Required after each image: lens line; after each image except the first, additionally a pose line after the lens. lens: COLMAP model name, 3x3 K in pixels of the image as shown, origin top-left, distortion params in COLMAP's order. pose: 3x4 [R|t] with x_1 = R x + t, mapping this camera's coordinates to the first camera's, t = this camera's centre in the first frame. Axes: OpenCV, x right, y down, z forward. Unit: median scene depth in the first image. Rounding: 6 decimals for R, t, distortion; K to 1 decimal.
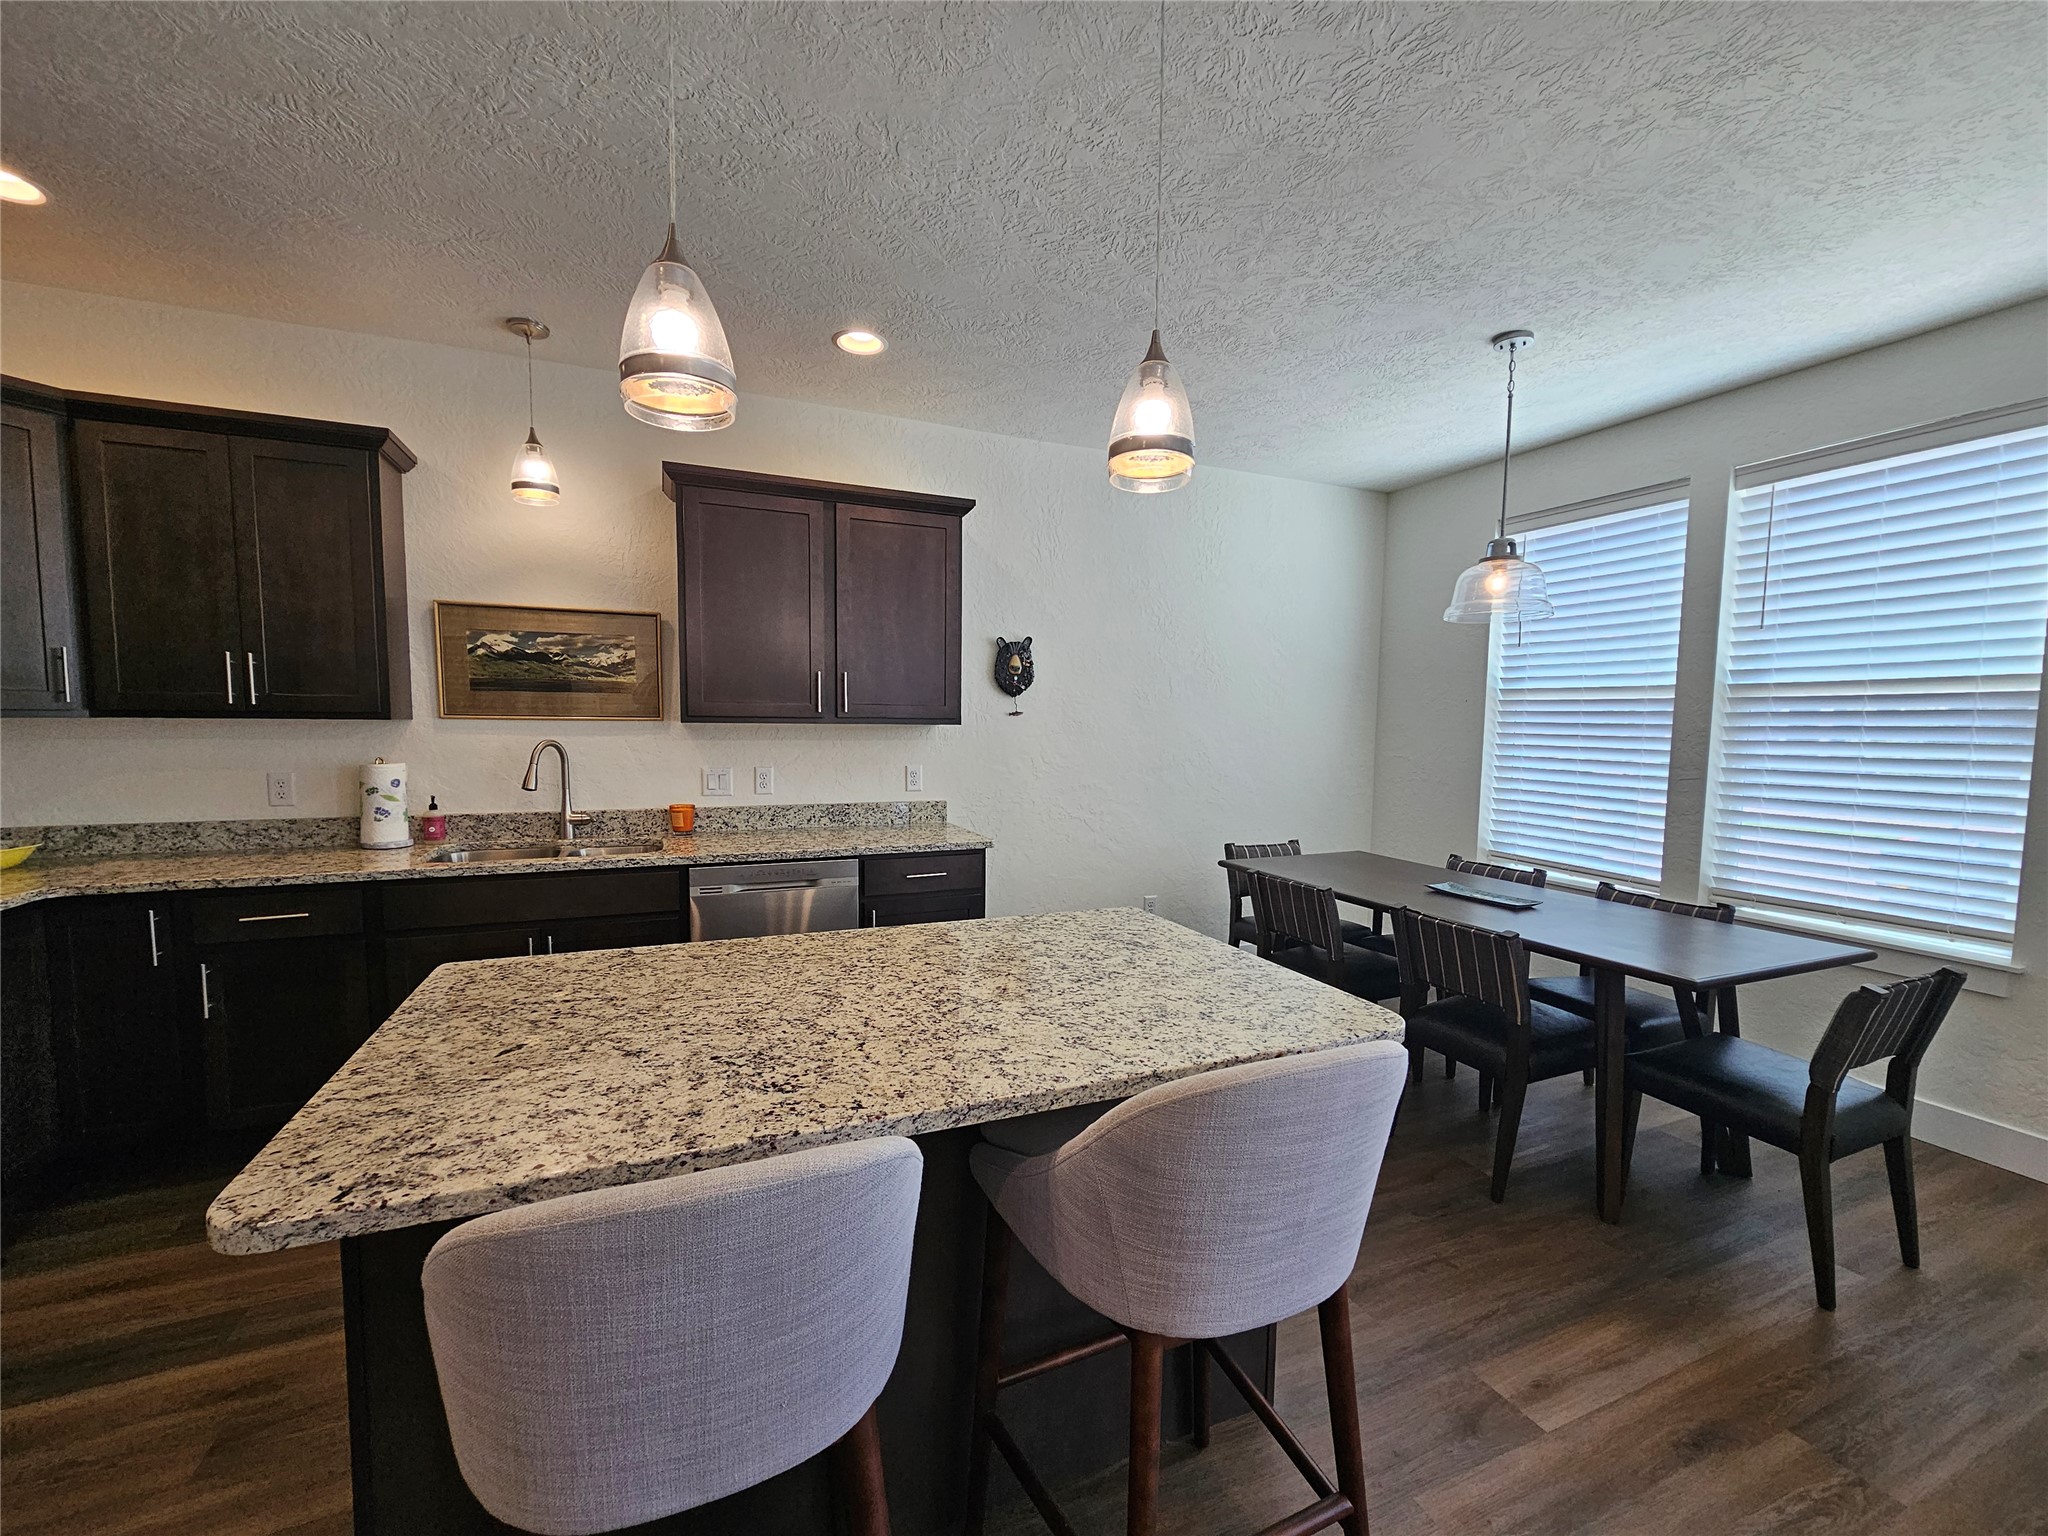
lens RADIAL K [[832.8, 0, 1030.8], [0, 832.8, 774.5], [0, 0, 1]] dist [-0.001372, 0.000425]
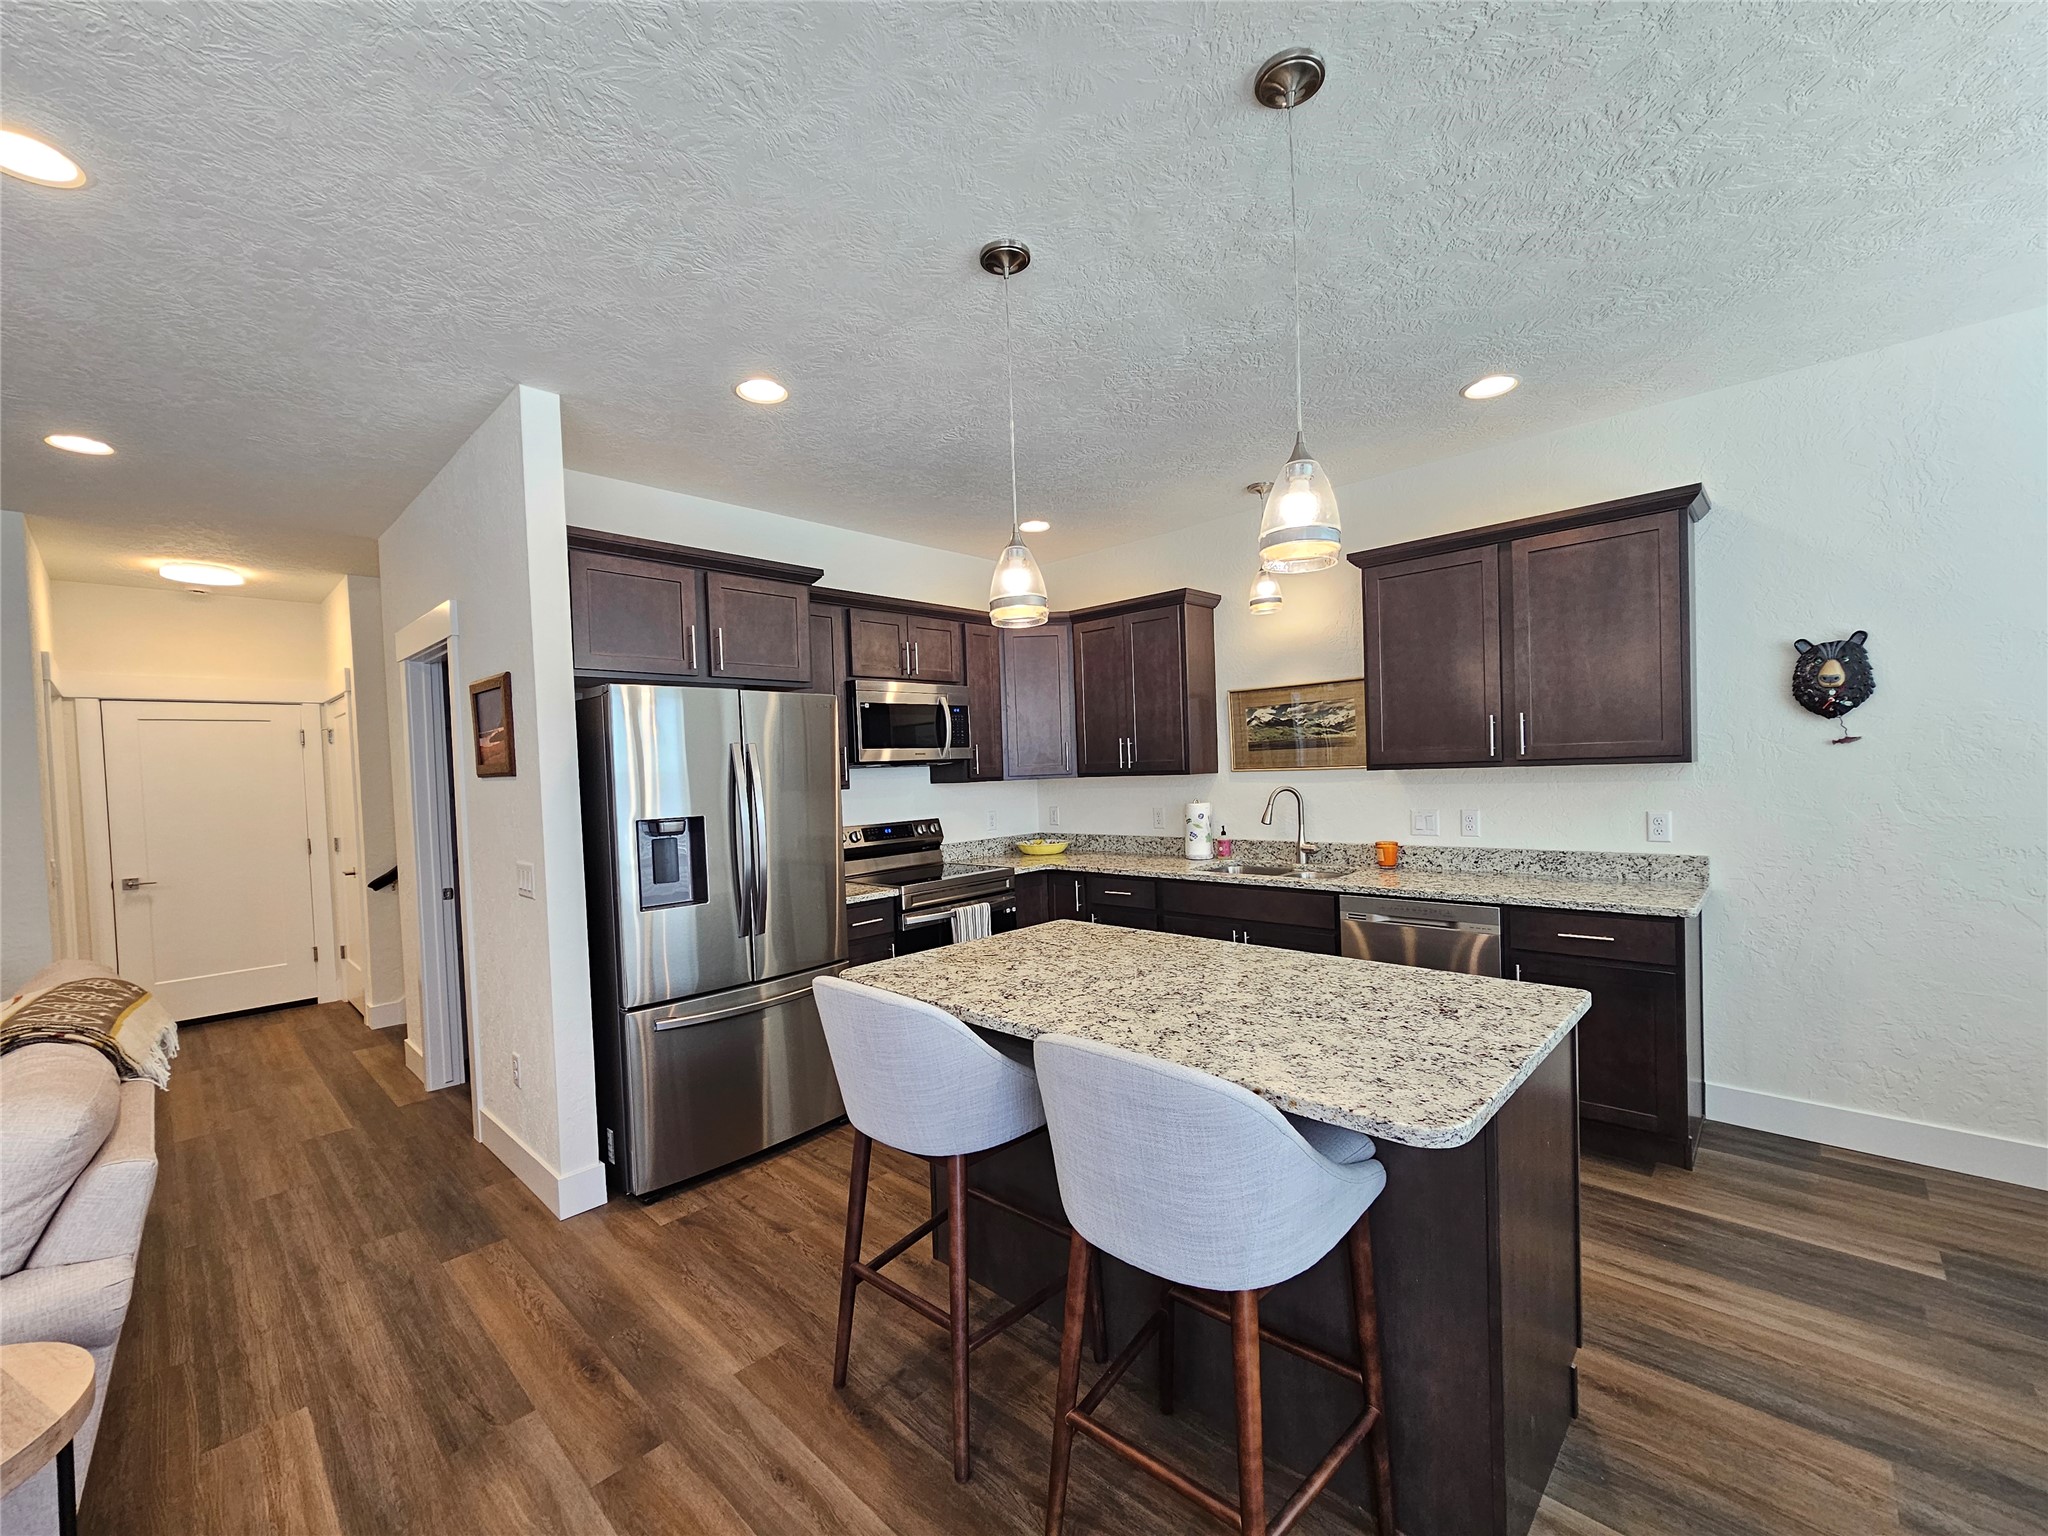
lens RADIAL K [[832.8, 0, 1030.7], [0, 832.8, 781.3], [0, 0, 1]] dist [-0.001372, 0.000425]
pose [[0.401463, -0.010863, -0.915811, 0.491875], [-0.017245, 0.999663, -0.019417, -0.018196], [0.915713, 0.023588, 0.401140, 0.114601]]
